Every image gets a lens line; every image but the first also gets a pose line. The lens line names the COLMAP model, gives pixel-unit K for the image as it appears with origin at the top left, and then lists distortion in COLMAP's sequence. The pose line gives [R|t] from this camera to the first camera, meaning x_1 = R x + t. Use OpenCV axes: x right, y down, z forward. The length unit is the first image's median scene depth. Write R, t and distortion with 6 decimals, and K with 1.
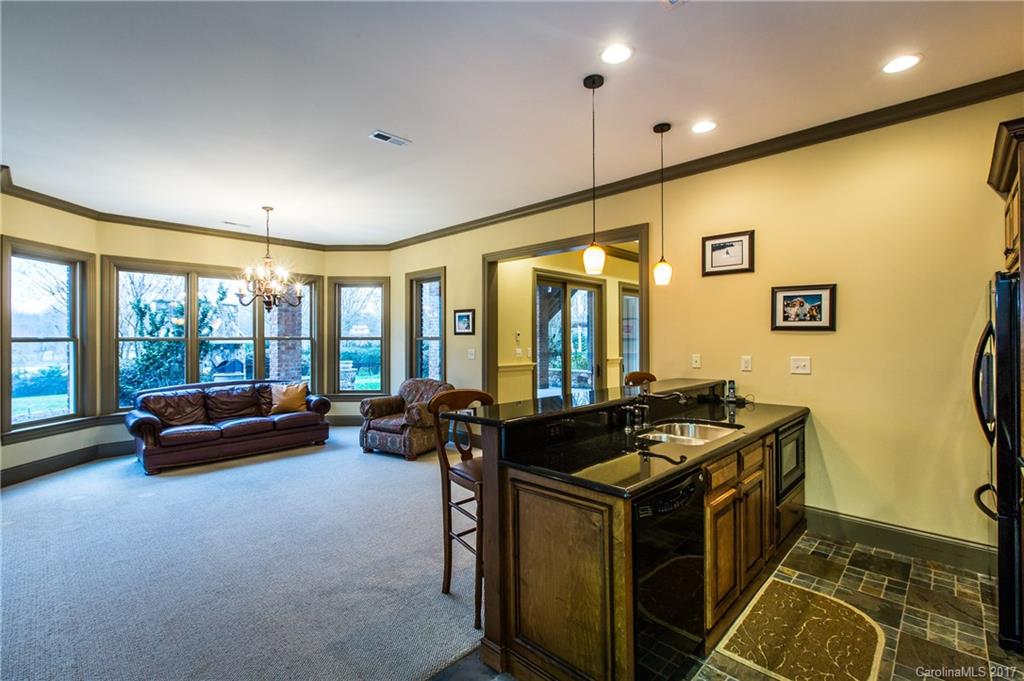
lens RADIAL K [[460.2, 0, 511.4], [0, 460.2, 335.8], [0, 0, 1]] dist [0.000652, 0.000105]
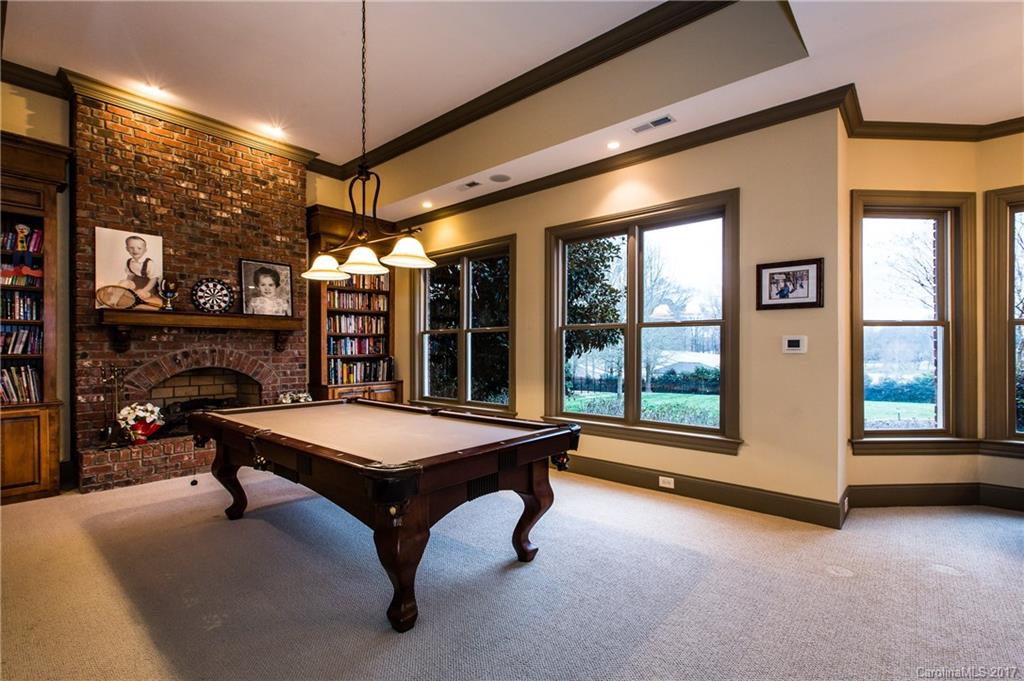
lens RADIAL K [[463.9, 0, 511.2], [0, 463.9, 351.5], [0, 0, 1]] dist [0.001896, 0.000371]
pose [[0.055134, 0.004090, -0.998471, -0.298823], [0.004889, 0.999979, 0.004367, 0.047461], [0.998467, -0.005123, 0.055113, 0.325616]]
